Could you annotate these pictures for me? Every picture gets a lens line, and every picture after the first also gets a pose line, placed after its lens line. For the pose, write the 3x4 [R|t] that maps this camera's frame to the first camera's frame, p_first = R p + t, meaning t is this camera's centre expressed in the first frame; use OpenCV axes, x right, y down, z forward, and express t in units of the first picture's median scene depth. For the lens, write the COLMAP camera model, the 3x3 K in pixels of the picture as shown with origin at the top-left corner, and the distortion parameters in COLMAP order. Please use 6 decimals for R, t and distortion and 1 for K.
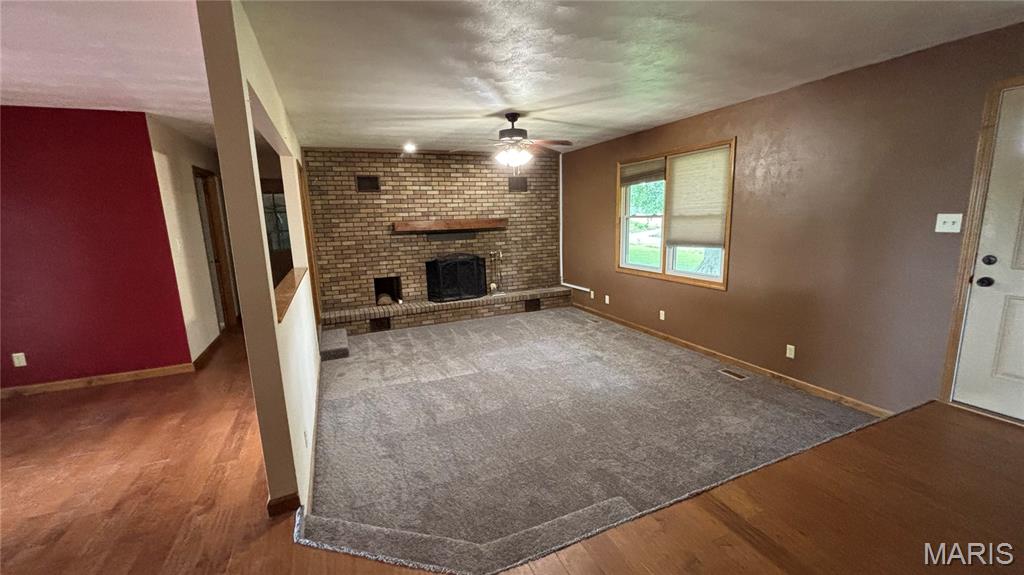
lens RADIAL K [[411.7, 0, 511.9], [0, 411.7, 289.1], [0, 0, 1]] dist [0.032177, -0.027566]
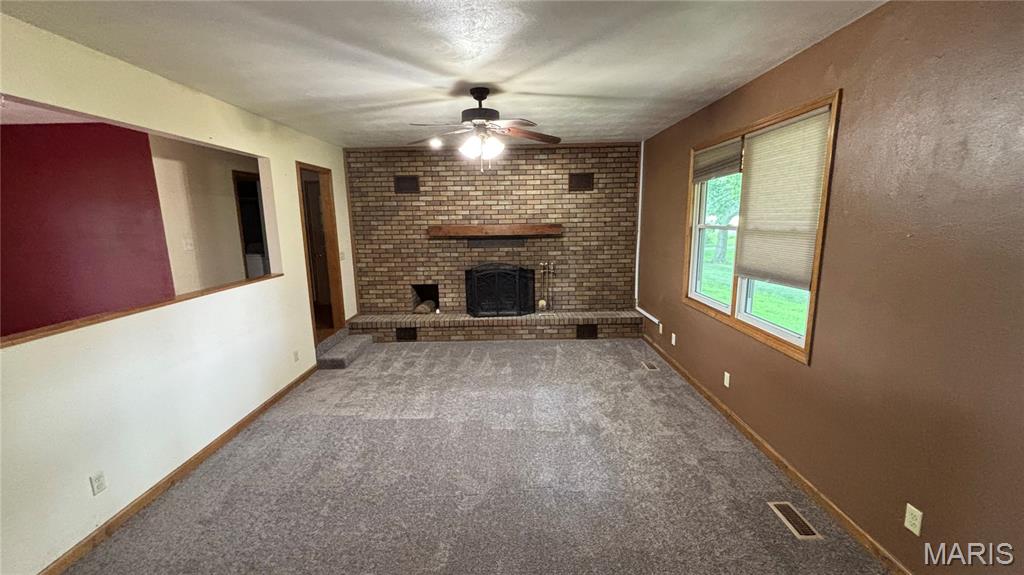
lens RADIAL K [[409.9, 0, 515.7], [0, 409.9, 289.7], [0, 0, 1]] dist [0.020924, -0.000244]
pose [[0.921461, 0.083643, -0.379360, 0.272823], [-0.080796, 0.996455, 0.023451, -0.062041], [0.379977, 0.009042, 0.924952, 0.246179]]
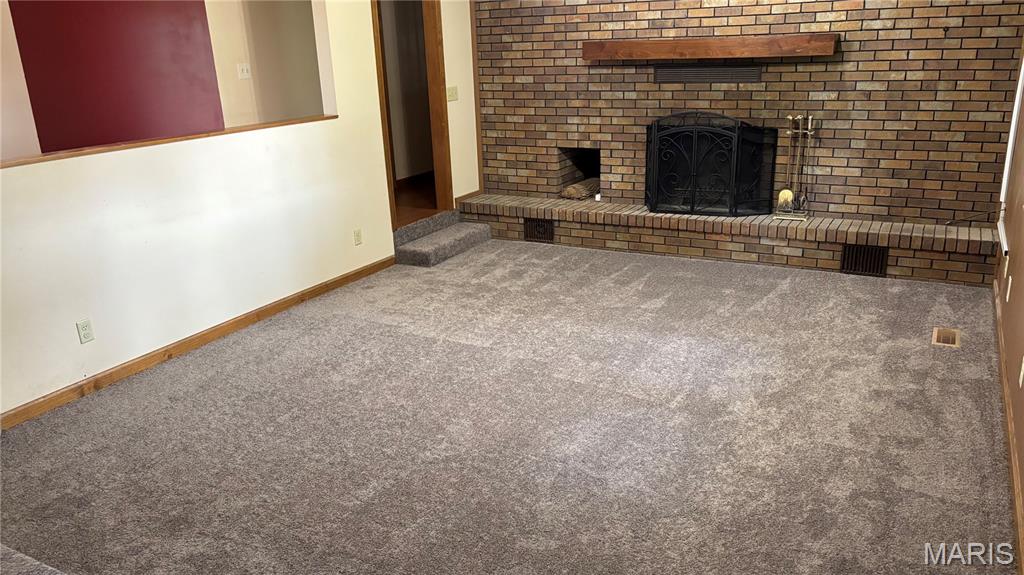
lens RADIAL K [[770.0, 0, 516.4], [0, 770.0, 297.3], [0, 0, 1]] dist [0.071945, -0.107486]
pose [[0.620990, 0.257298, -0.740385, 0.505902], [-0.125098, 0.965013, 0.230436, -0.070855], [0.773771, -0.050478, 0.631451, 0.320192]]
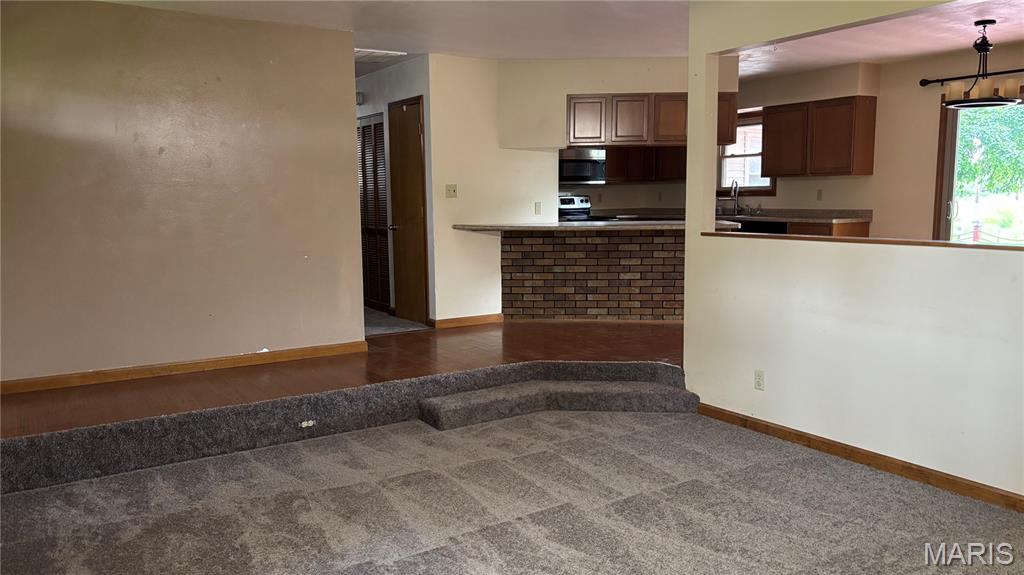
lens RADIAL K [[770.0, 0, 516.4], [0, 770.0, 297.3], [0, 0, 1]] dist [0.071945, -0.107486]
pose [[-0.985184, 0.064150, -0.159053, 0.148823], [0.012091, 0.951082, 0.308701, -0.175554], [0.171076, 0.302204, -0.937766, 1.154420]]
